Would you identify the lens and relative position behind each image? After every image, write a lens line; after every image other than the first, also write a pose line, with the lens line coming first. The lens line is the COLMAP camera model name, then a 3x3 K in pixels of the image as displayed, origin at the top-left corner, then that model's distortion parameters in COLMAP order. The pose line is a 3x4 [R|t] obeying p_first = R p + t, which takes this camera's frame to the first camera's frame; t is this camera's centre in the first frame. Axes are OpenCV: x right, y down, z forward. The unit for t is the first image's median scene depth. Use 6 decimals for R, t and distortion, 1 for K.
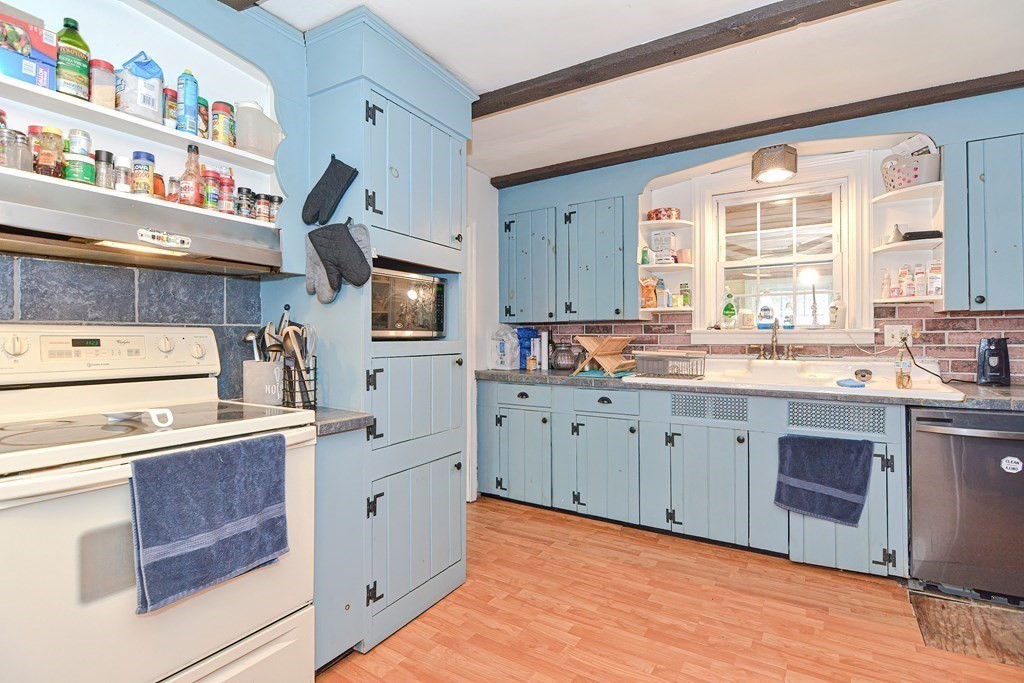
lens RADIAL K [[500.2, 0, 504.8], [0, 500.2, 339.5], [0, 0, 1]] dist [0.011471, -0.011910]
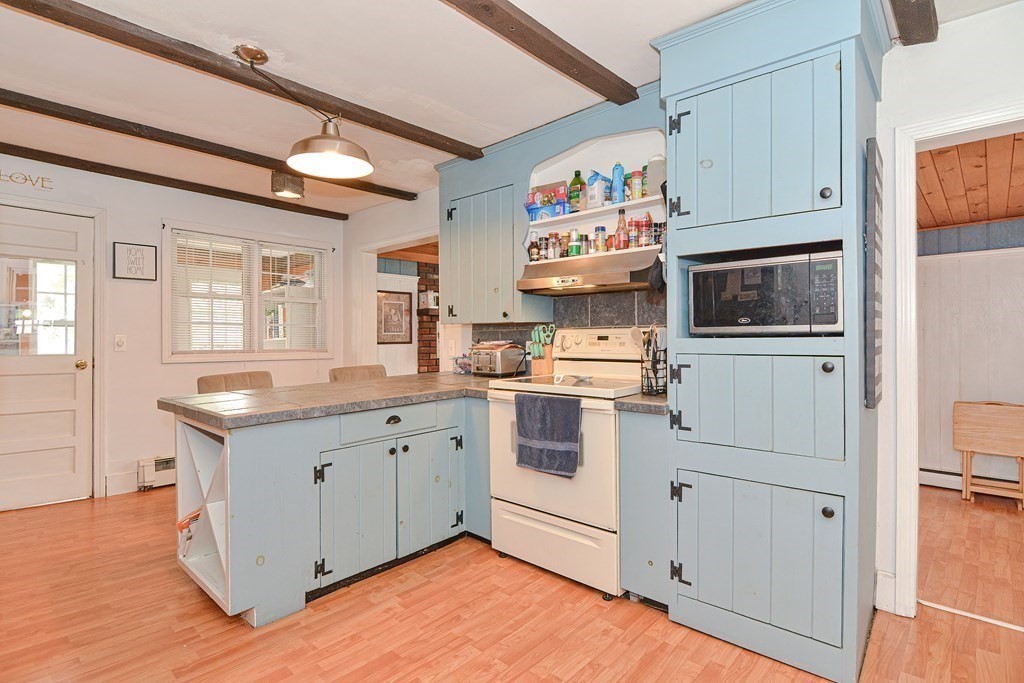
lens RADIAL K [[500.2, 0, 501.2], [0, 500.2, 344.0], [0, 0, 1]] dist [0.011471, -0.011910]
pose [[-0.190010, 0.018017, -0.981617, 0.633693], [0.006369, 0.999833, 0.017119, -0.003385], [0.981761, -0.002999, -0.190093, 0.617364]]
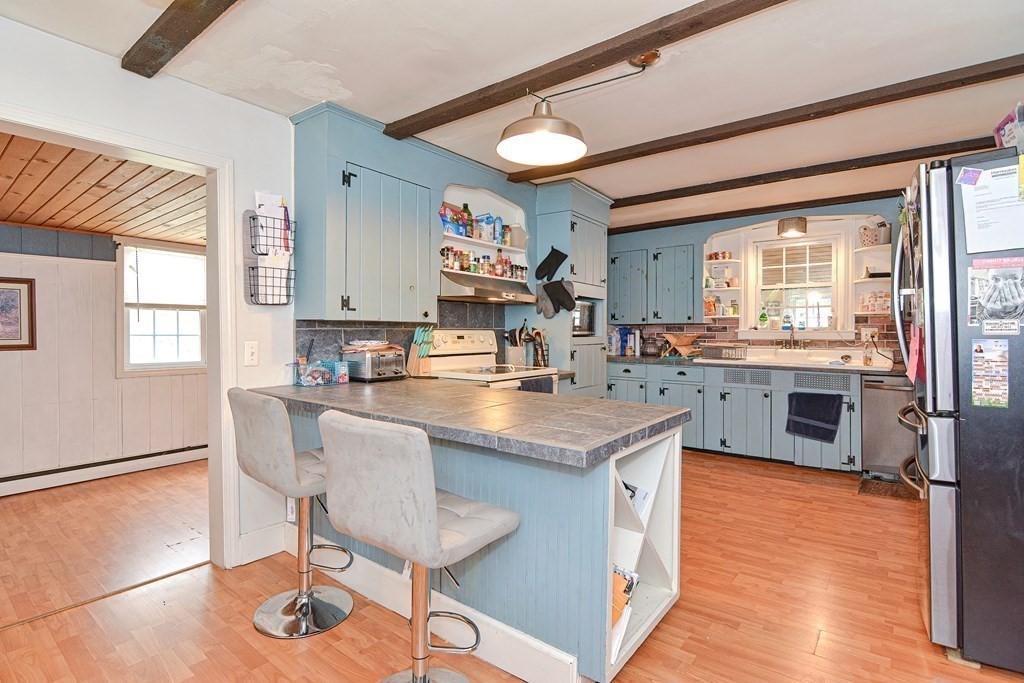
lens RADIAL K [[500.2, 0, 502.4], [0, 500.2, 337.0], [0, 0, 1]] dist [0.011471, -0.011910]
pose [[0.994713, 0.004605, -0.102587, -0.253883], [-0.003729, 0.999955, 0.008731, -0.009997], [0.102623, -0.008303, 0.994686, -0.806501]]
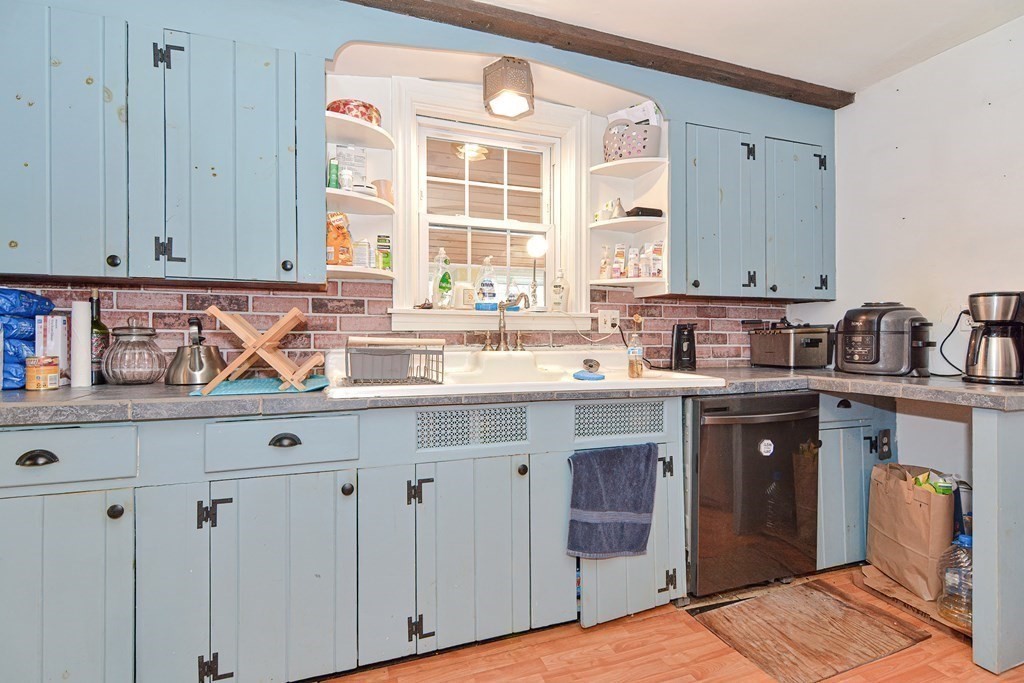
lens RADIAL K [[500.2, 0, 509.7], [0, 500.2, 338.6], [0, 0, 1]] dist [0.011471, -0.011910]
pose [[0.608998, 0.005648, 0.793151, -0.061882], [0.004226, 0.999937, -0.010366, 0.035506], [-0.793160, 0.009665, 0.608936, 0.636424]]
